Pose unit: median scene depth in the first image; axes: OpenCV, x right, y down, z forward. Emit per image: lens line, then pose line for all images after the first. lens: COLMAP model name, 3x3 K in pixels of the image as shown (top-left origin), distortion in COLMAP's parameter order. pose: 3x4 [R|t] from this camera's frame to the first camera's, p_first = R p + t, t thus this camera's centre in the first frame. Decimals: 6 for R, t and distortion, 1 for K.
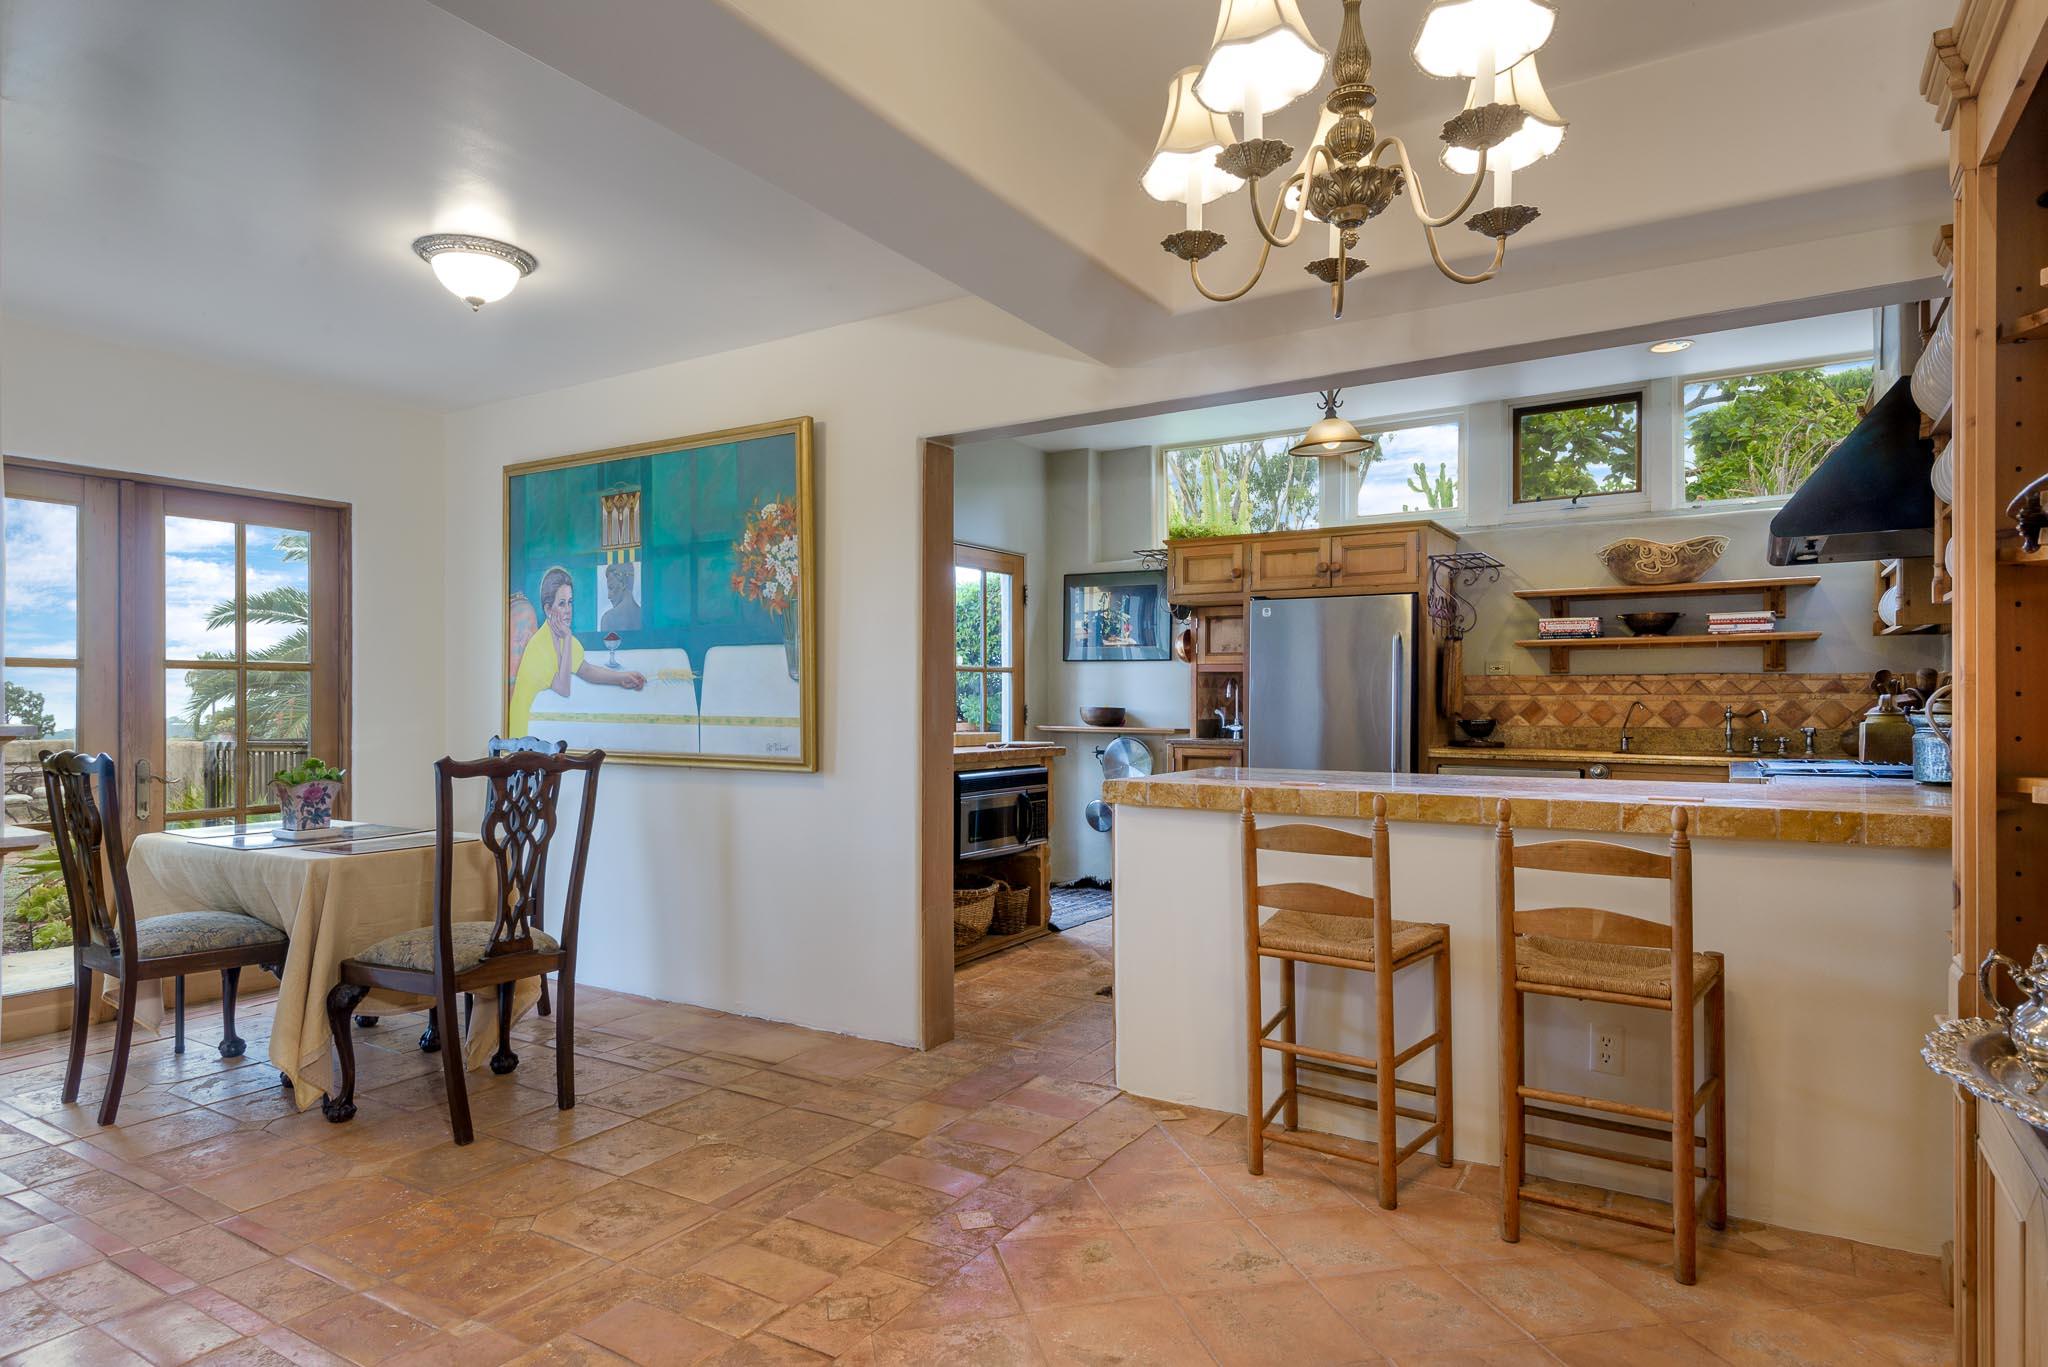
lens RADIAL K [[1158.6, 0, 1026.2], [0, 1158.6, 687.6], [0, 0, 1]] dist [0.000144, -0.000071]
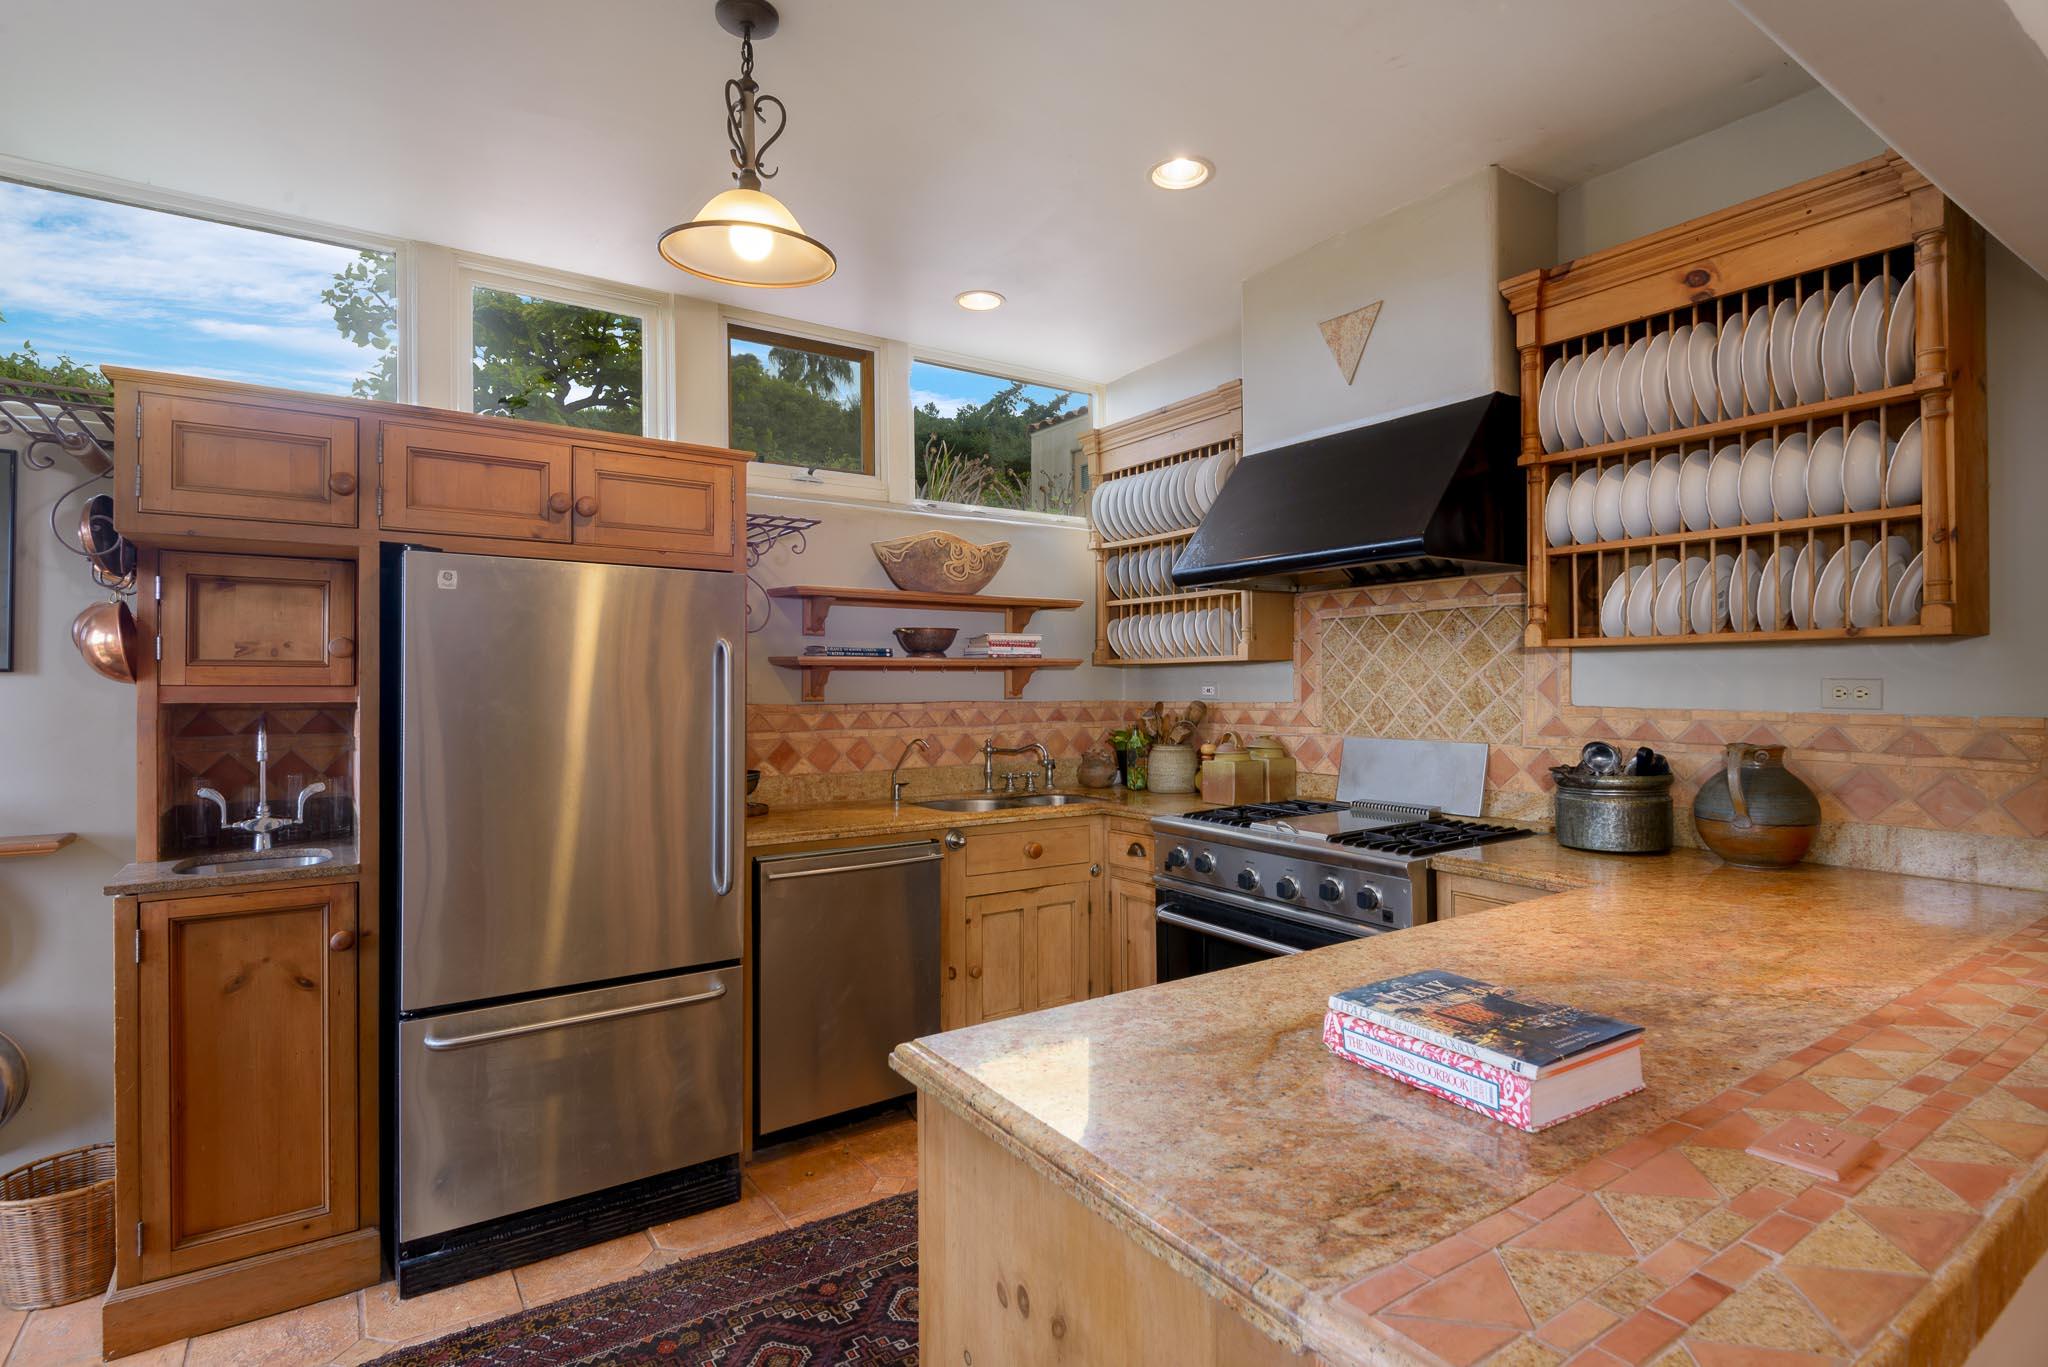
lens RADIAL K [[987.7, 0, 1030.1], [0, 987.7, 680.0], [0, 0, 1]] dist [0.002674, 0.000103]
pose [[0.400890, 0.005673, 0.916109, -0.061168], [-0.002353, 0.999984, -0.005163, -0.023396], [-0.916123, -0.000086, 0.400897, 0.632138]]
